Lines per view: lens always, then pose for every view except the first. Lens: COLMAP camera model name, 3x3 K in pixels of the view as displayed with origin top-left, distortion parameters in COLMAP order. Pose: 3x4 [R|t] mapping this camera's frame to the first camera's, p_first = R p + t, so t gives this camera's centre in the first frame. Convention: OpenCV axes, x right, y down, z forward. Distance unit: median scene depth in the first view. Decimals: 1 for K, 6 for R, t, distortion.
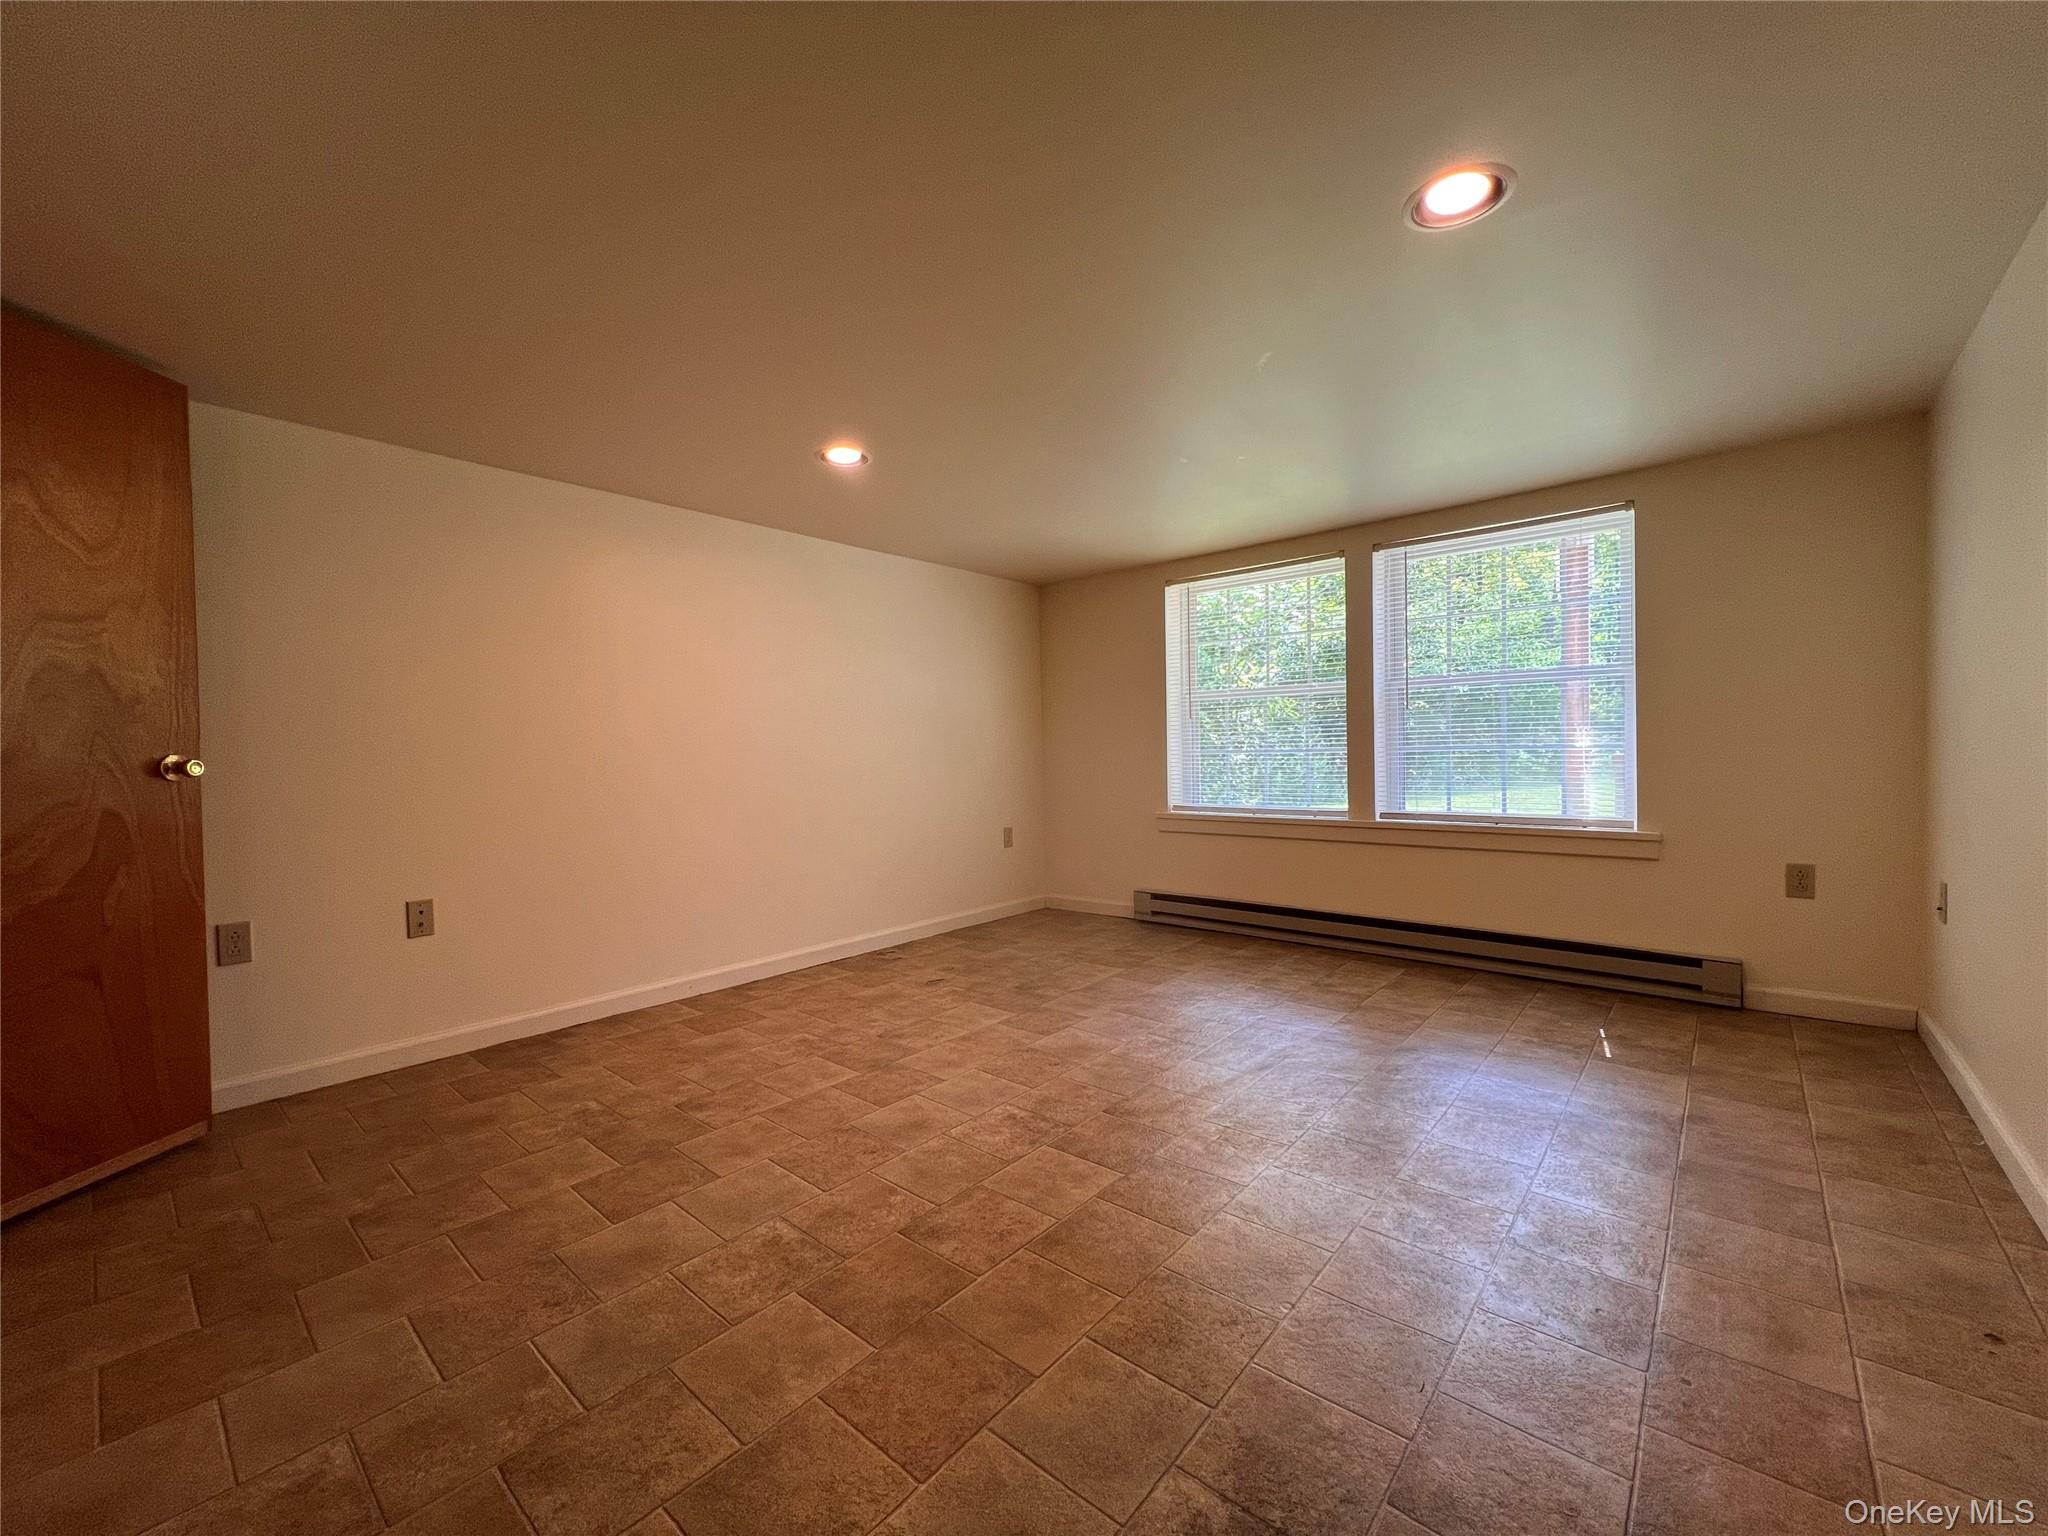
lens RADIAL K [[831.1, 0, 1023.4], [0, 831.1, 764.0], [0, 0, 1]] dist [-0.000440, 0.000519]
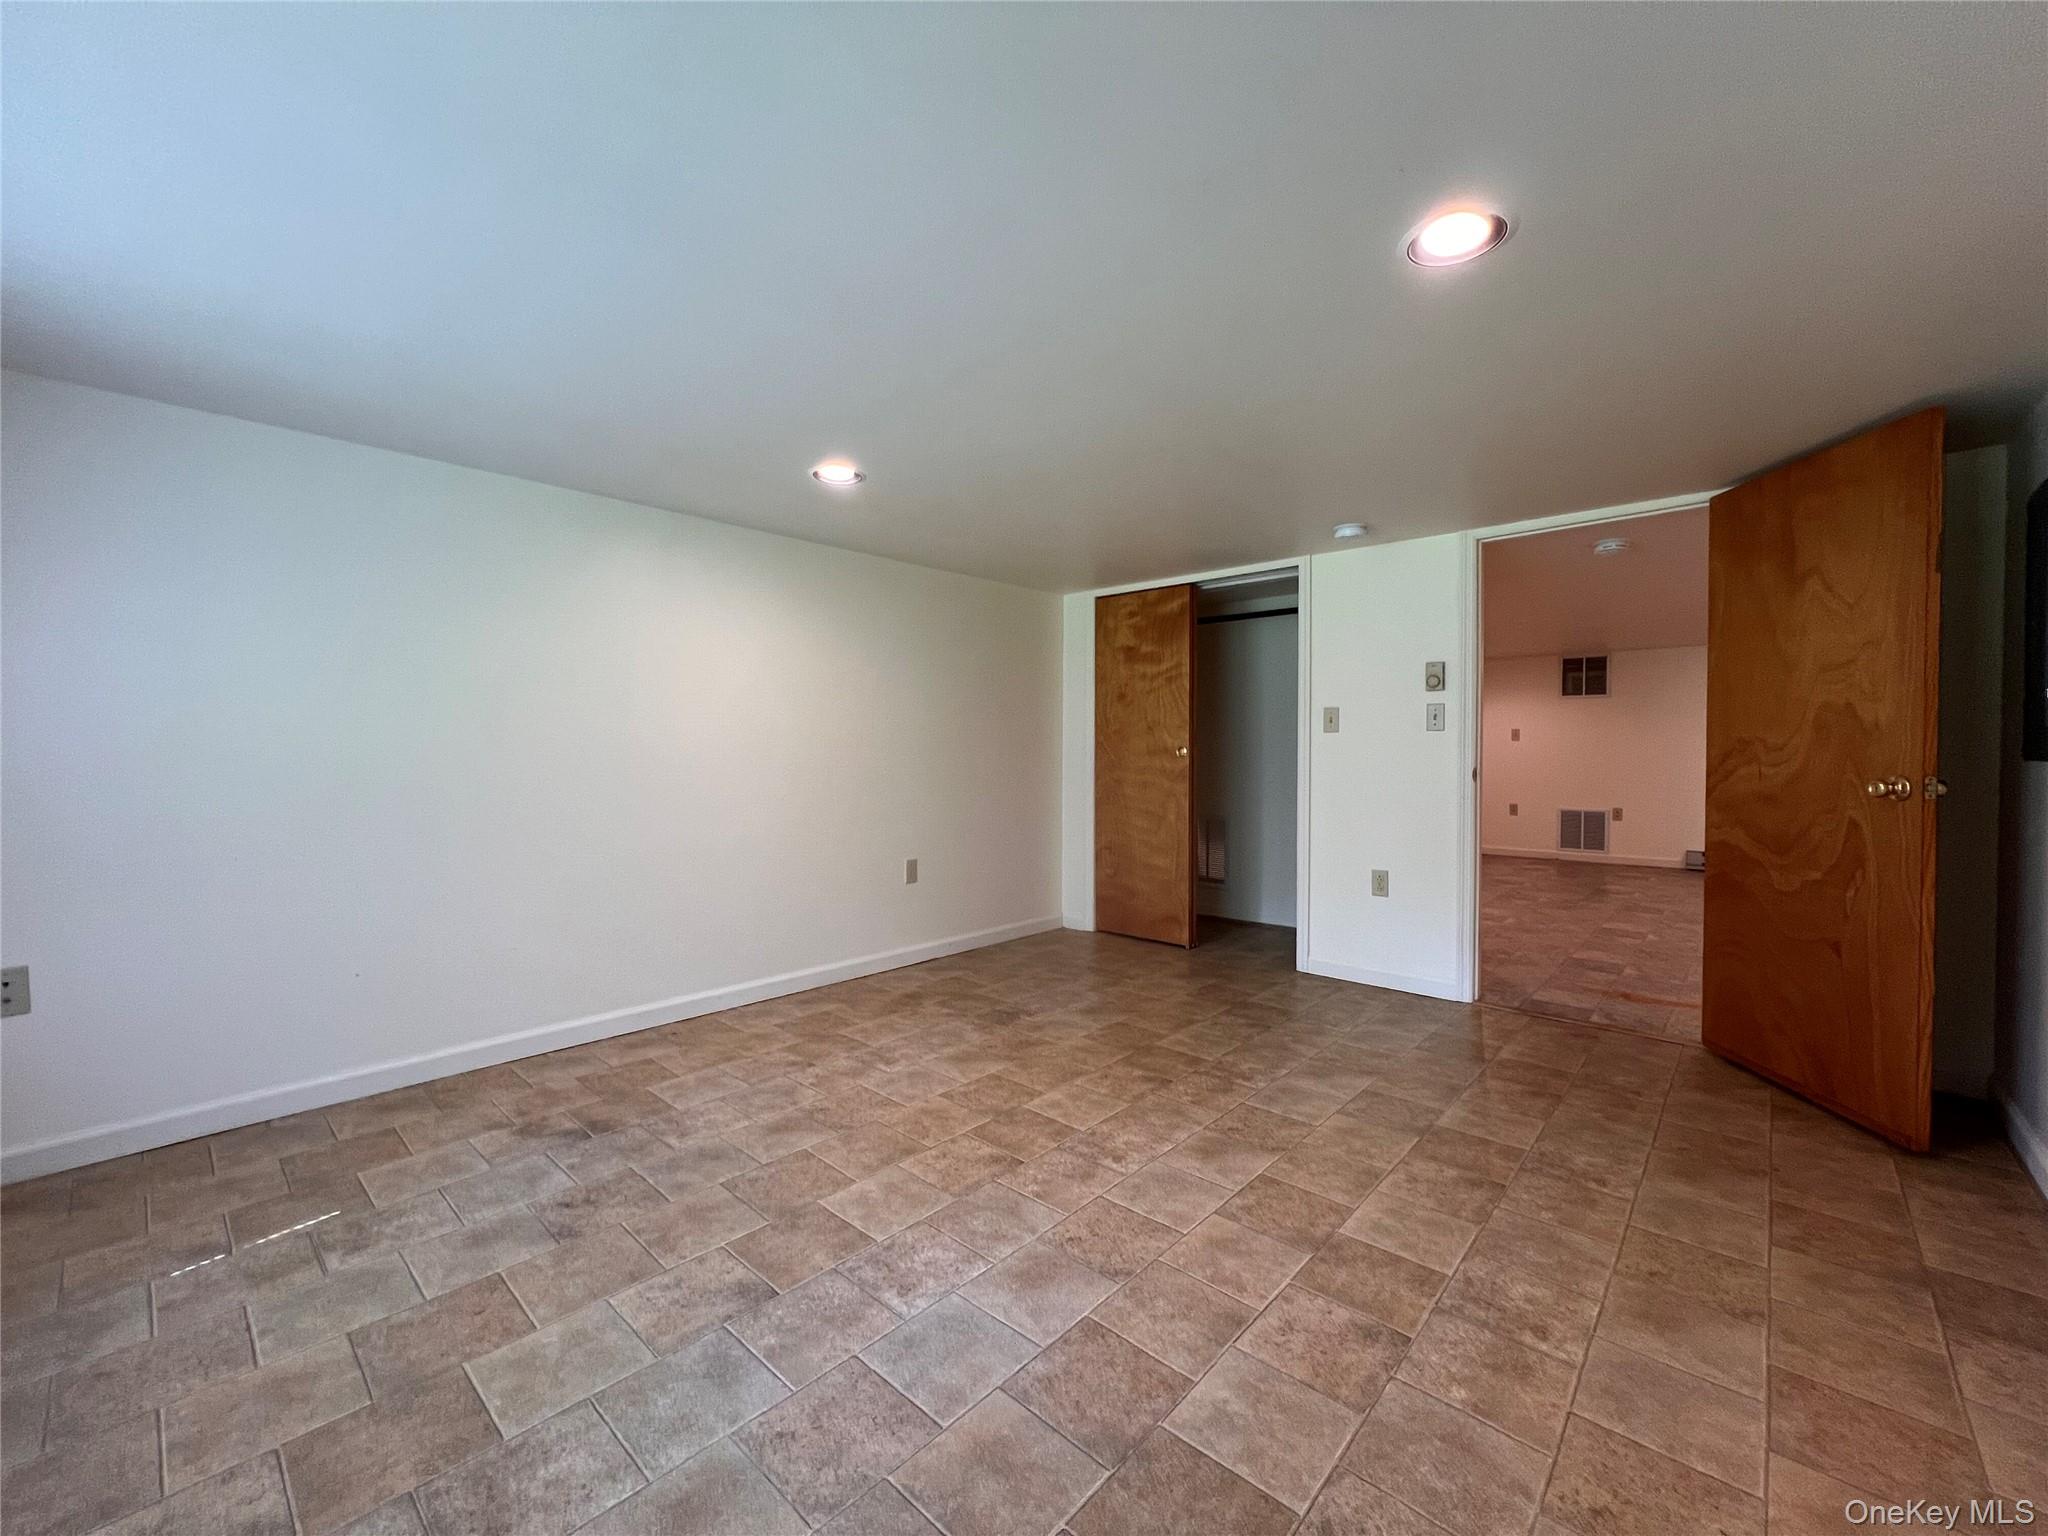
lens RADIAL K [[821.1, 0, 1023.9], [0, 821.1, 762.6], [0, 0, 1]] dist [-0.002347, 0.000986]
pose [[-0.999543, 0.018751, 0.023715, 0.047825], [0.019487, 0.999324, 0.031161, -0.057187], [-0.023115, 0.031609, -0.999233, 1.455175]]
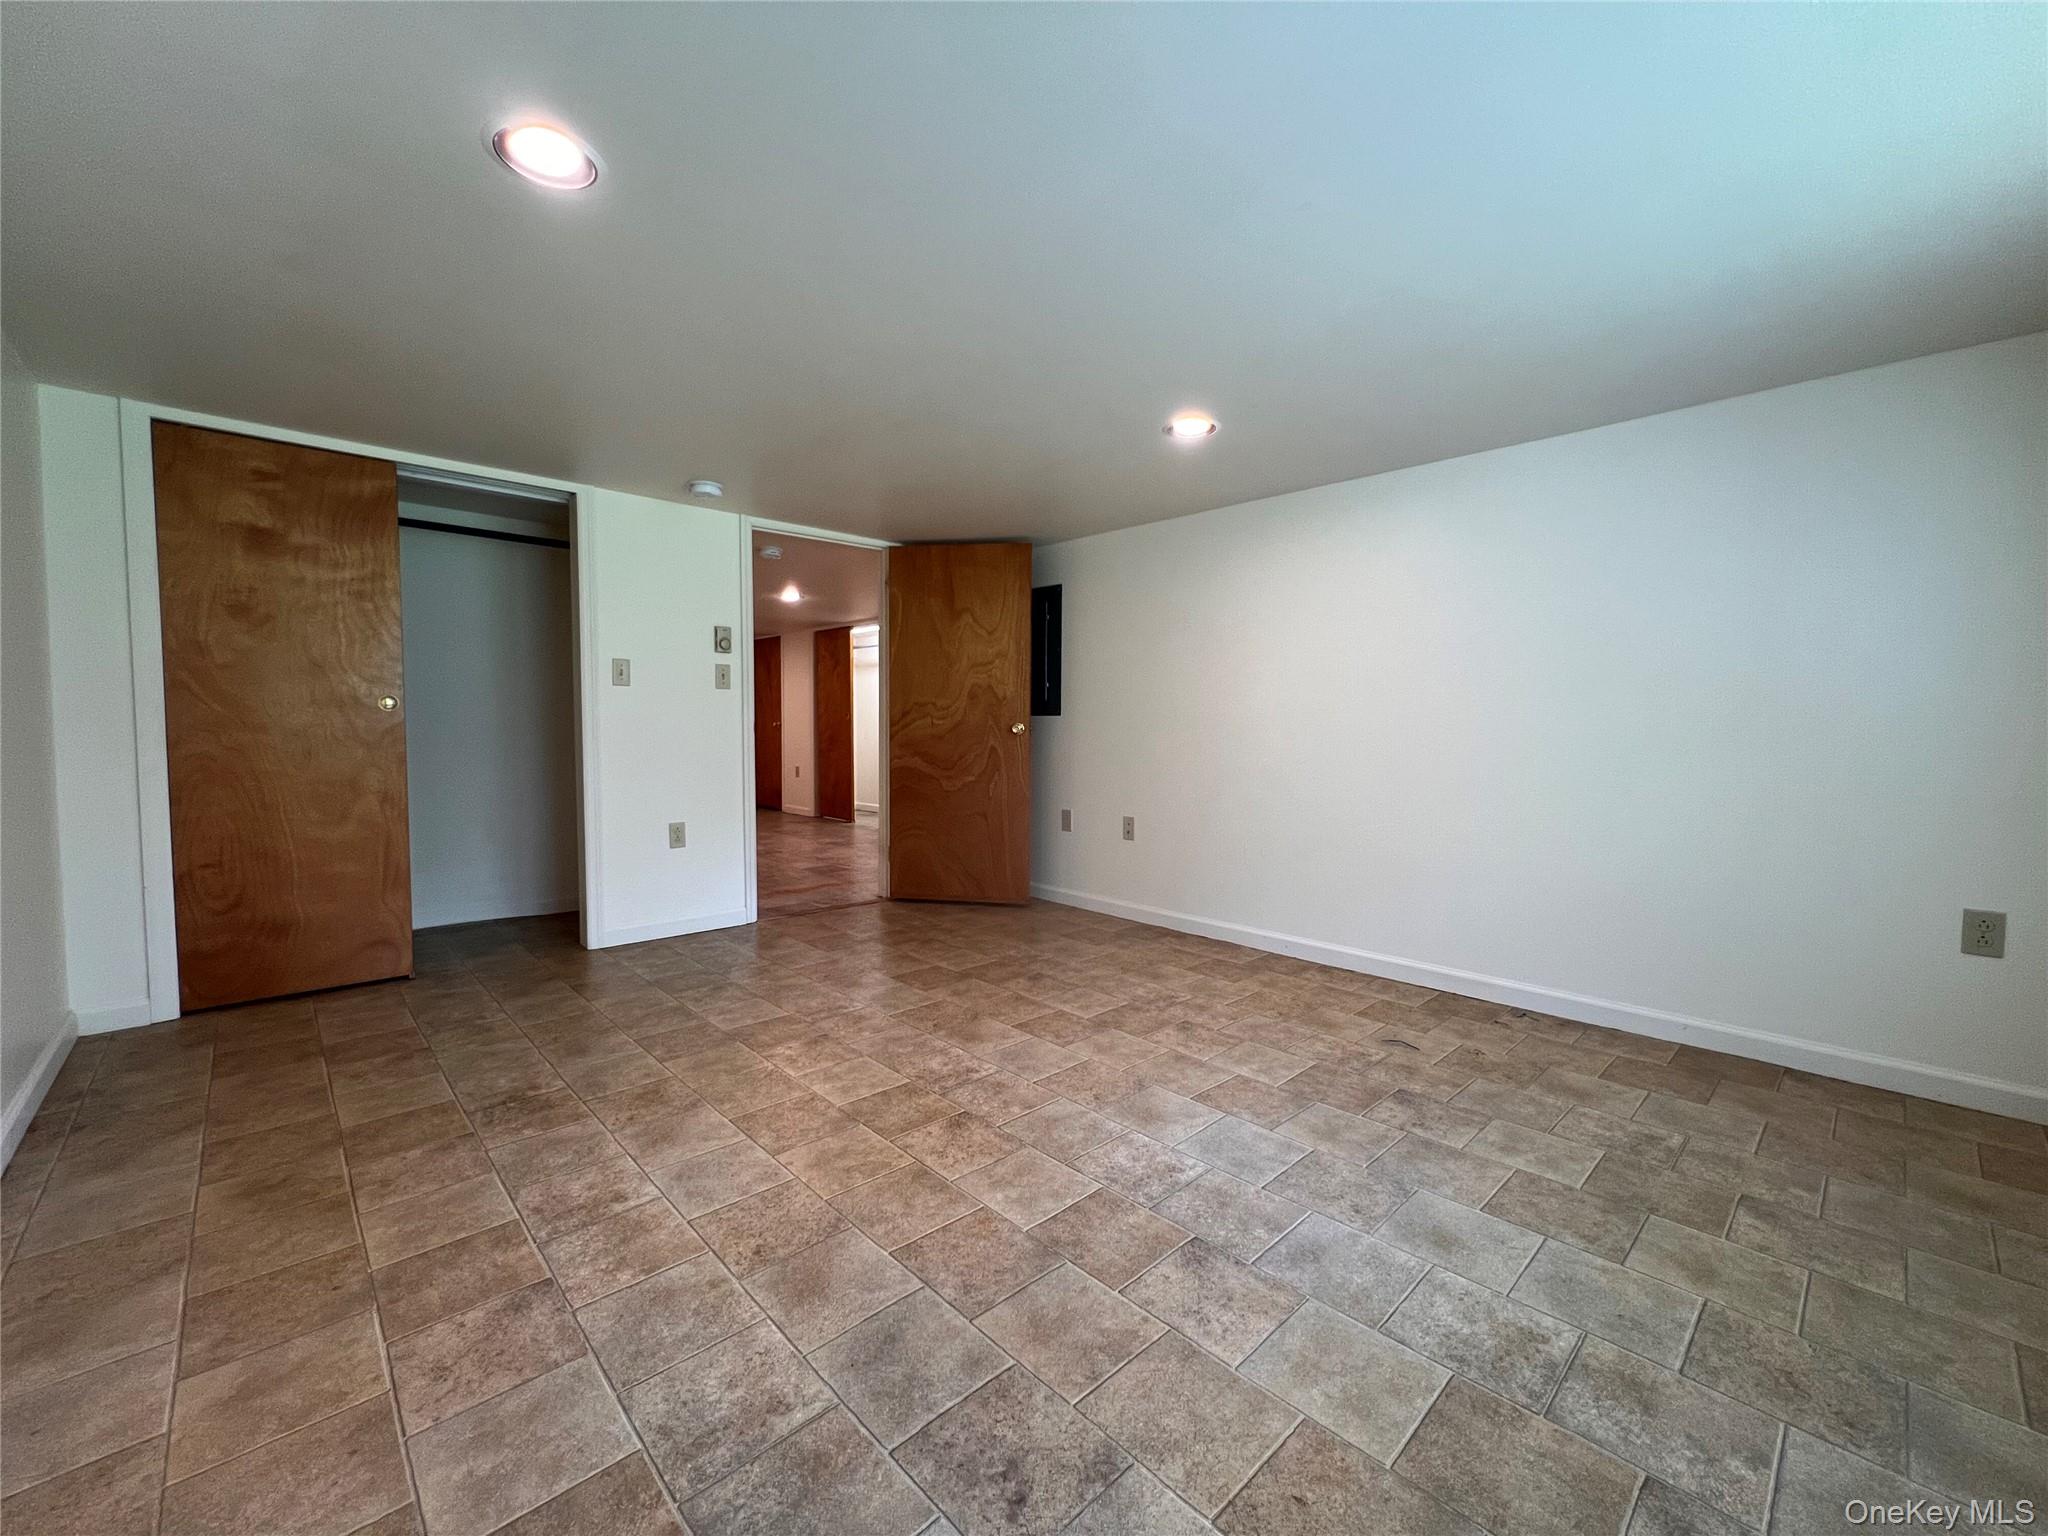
lens RADIAL K [[821.1, 0, 1023.9], [0, 821.1, 762.6], [0, 0, 1]] dist [-0.002347, 0.000986]
pose [[-0.101592, 0.066721, -0.992586, 0.752889], [-0.021445, 0.997370, 0.069237, -0.038137], [0.994595, 0.028320, -0.099894, 0.862904]]
